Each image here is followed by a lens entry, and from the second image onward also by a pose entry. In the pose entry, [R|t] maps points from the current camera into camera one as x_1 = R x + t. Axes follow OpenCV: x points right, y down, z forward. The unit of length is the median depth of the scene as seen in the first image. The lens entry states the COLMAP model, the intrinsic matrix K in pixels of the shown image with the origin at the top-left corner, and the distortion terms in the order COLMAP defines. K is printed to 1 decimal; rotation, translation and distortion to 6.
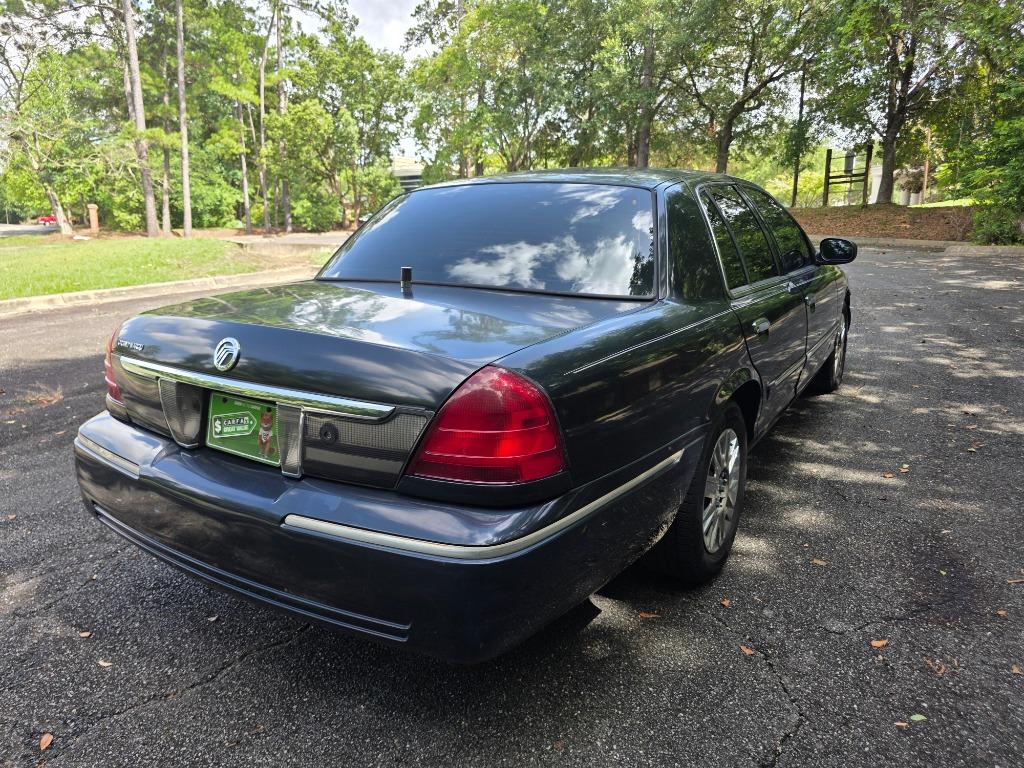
lens RADIAL K [[697.2, 0, 469.6], [0, 697.2, 385.3], [0, 0, 1]] dist [0.043345, -0.057530]
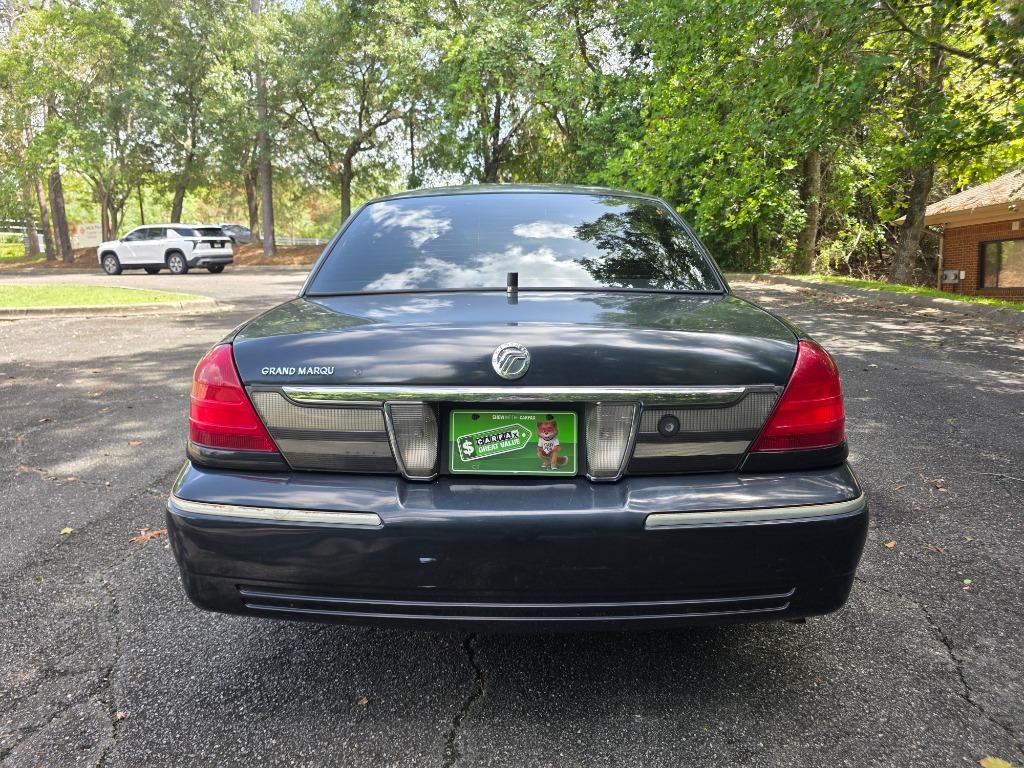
lens RADIAL K [[699.8, 0, 512.0], [0, 699.8, 384.0], [0, 0, 1]] dist [0.056479, -0.053307]
pose [[0.848068, -0.098447, 0.520662, -0.386675], [0.123211, 0.992294, -0.013067, -0.000904], [-0.515363, 0.075233, 0.853663, 0.116323]]
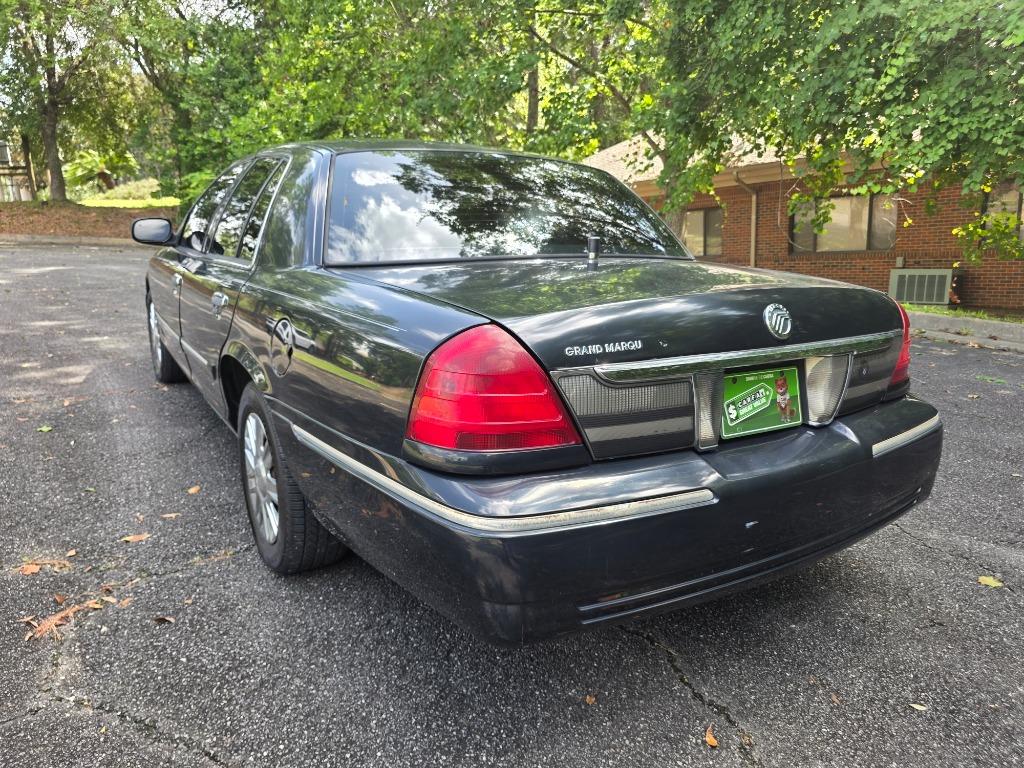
lens RADIAL K [[699.8, 0, 512.0], [0, 699.8, 384.0], [0, 0, 1]] dist [0.056479, -0.053307]
pose [[0.404804, -0.190421, 0.894357, -0.642781], [0.192270, 0.973936, 0.120339, -0.069262], [-0.893961, 0.123245, 0.430865, 0.441262]]
